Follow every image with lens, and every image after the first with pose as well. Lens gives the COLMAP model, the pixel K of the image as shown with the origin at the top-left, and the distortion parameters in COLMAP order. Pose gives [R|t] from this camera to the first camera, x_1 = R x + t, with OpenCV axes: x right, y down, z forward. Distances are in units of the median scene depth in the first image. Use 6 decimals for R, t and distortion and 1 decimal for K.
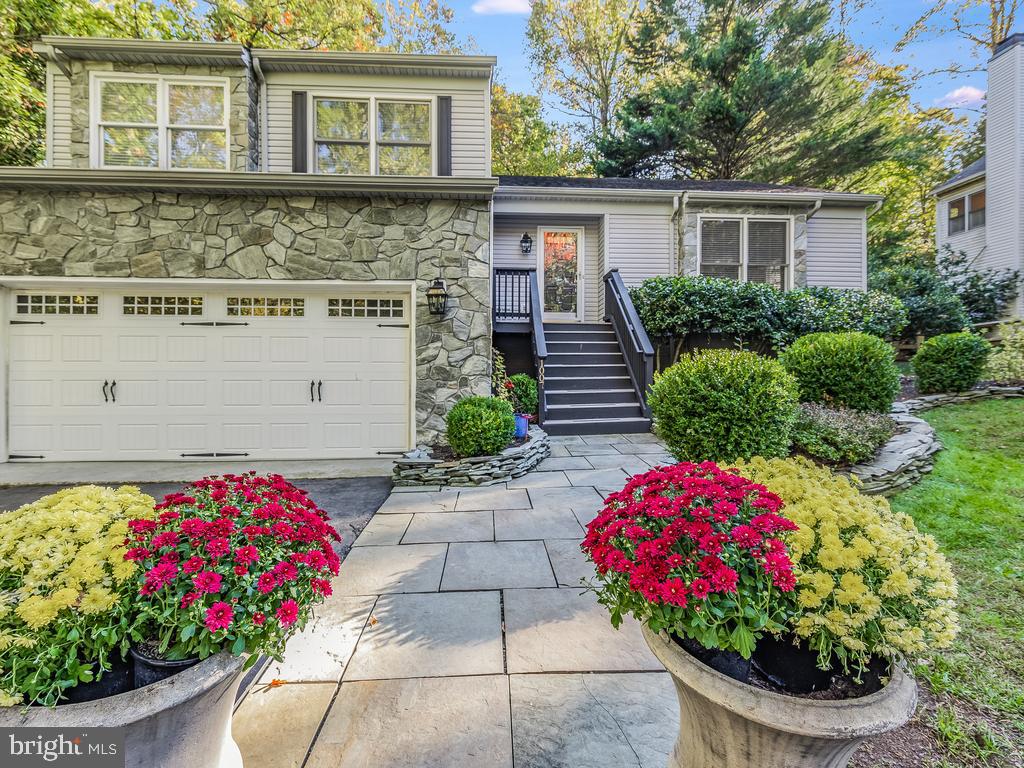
lens RADIAL K [[432.2, 0, 509.9], [0, 432.2, 376.4], [0, 0, 1]] dist [0.002130, -0.000611]
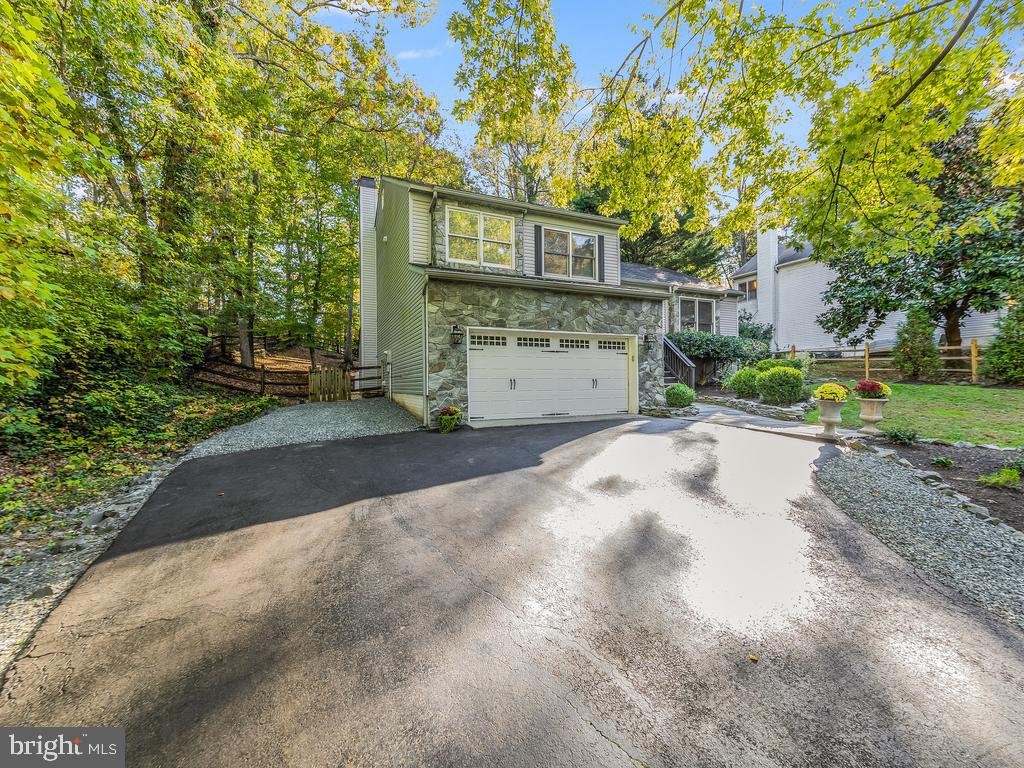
lens RADIAL K [[388.5, 0, 504.0], [0, 388.5, 382.8], [0, 0, 1]] dist [0.003138, 0.000108]
pose [[0.941339, -0.008521, 0.337354, -1.262153], [0.010066, 0.999945, -0.002831, 0.026682], [-0.337311, 0.006060, 0.941374, -0.555259]]
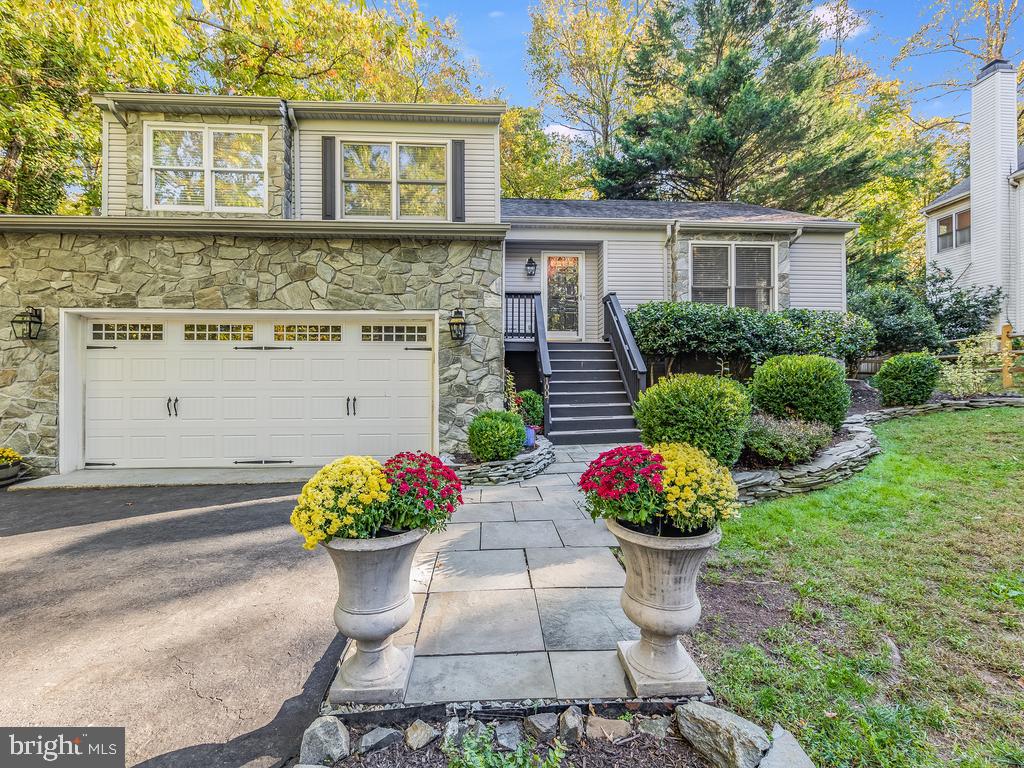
lens RADIAL K [[447.9, 0, 512.7], [0, 447.9, 384.0], [0, 0, 1]] dist [0.001785, 0.000245]
pose [[0.999974, -0.002498, 0.006720, -0.022296], [0.002556, 0.999960, -0.008539, -0.011030], [-0.006698, 0.008556, 0.999941, -0.159949]]
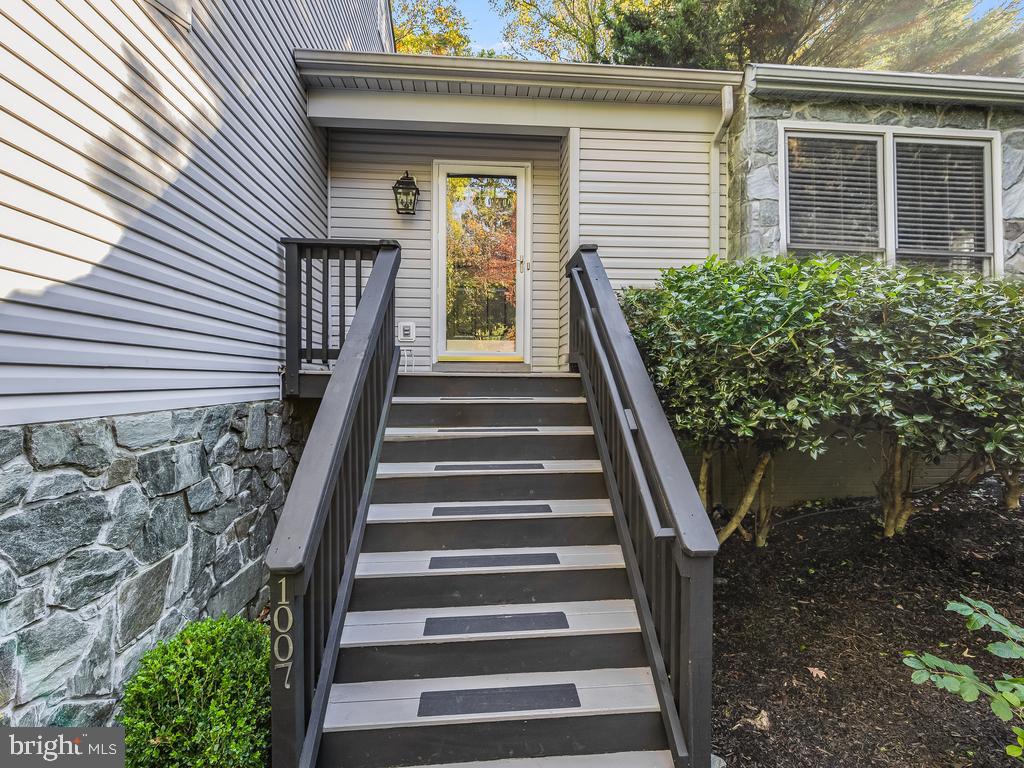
lens RADIAL K [[447.9, 0, 508.2], [0, 447.9, 380.6], [0, 0, 1]] dist [0.001785, 0.000245]
pose [[0.999808, -0.000200, 0.019595, 0.202203], [0.000075, 0.999979, 0.006416, -0.156706], [-0.019596, -0.006413, 0.999787, 0.737358]]
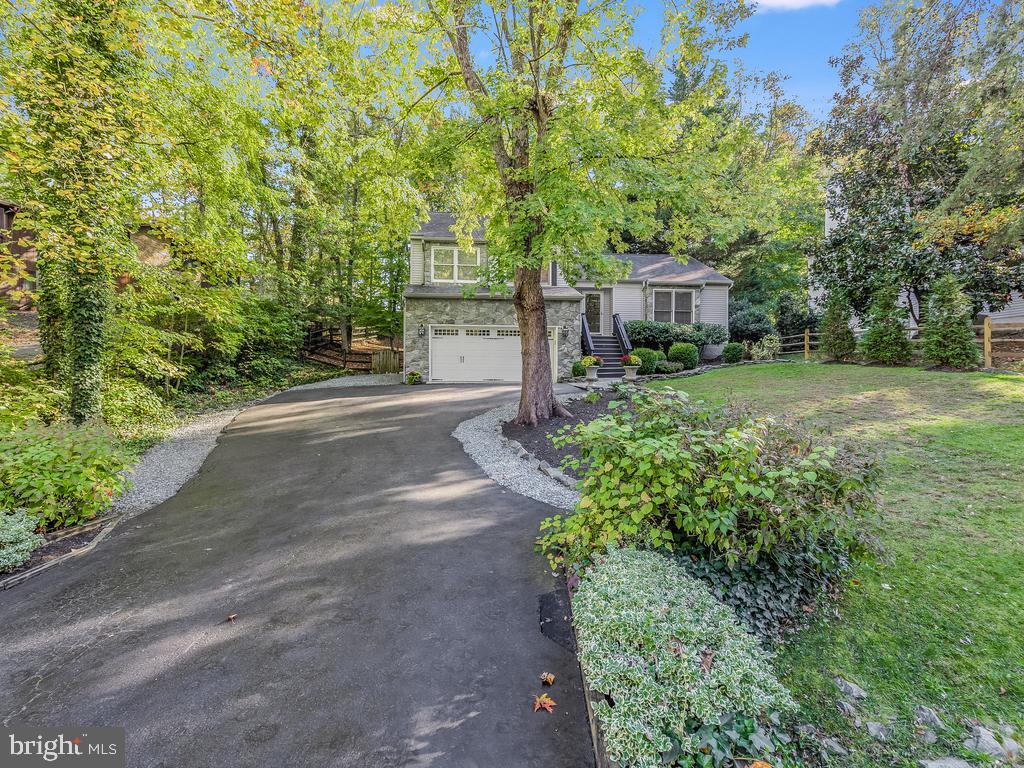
lens RADIAL K [[459.7, 0, 517.4], [0, 459.7, 376.3], [0, 0, 1]] dist [-0.001022, -0.000025]
pose [[0.999262, 0.004717, 0.038117, -0.517626], [-0.004797, 0.999986, 0.002006, 0.120094], [-0.038107, -0.002187, 0.999271, -1.934510]]
